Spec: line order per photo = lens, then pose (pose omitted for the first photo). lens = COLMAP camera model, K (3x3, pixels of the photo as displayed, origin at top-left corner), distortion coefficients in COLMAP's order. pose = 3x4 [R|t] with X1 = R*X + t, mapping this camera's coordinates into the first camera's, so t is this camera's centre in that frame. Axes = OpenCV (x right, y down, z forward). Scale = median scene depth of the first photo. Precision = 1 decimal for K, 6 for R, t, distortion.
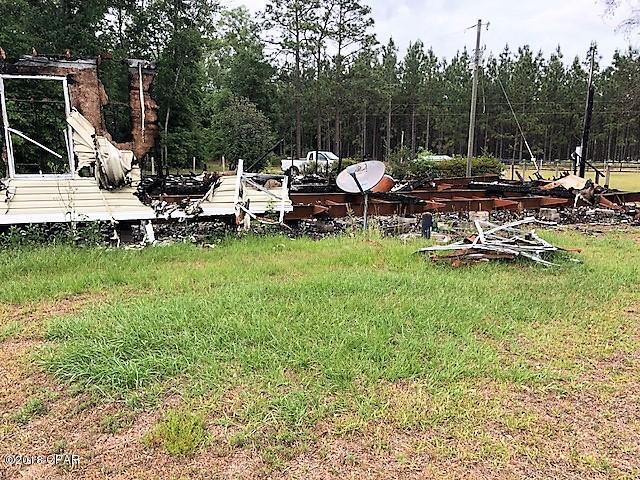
lens RADIAL K [[519.2, 0, 320.0], [0, 519.2, 240.0], [0, 0, 1]] dist [-0.009336, -0.007452]
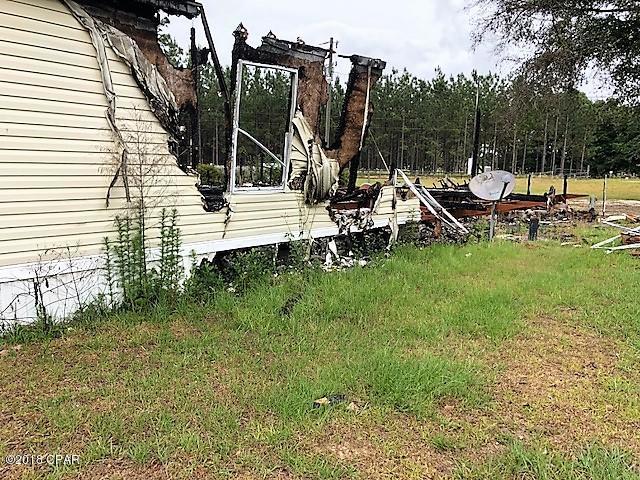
lens RADIAL K [[524.4, 0, 320.0], [0, 524.4, 240.0], [0, 0, 1]] dist [0.008068, -0.000340]
pose [[0.883155, -0.060877, 0.465114, -0.810554], [0.069405, 0.997588, -0.001215, -0.035605], [-0.463918, 0.033354, 0.885250, 0.227787]]
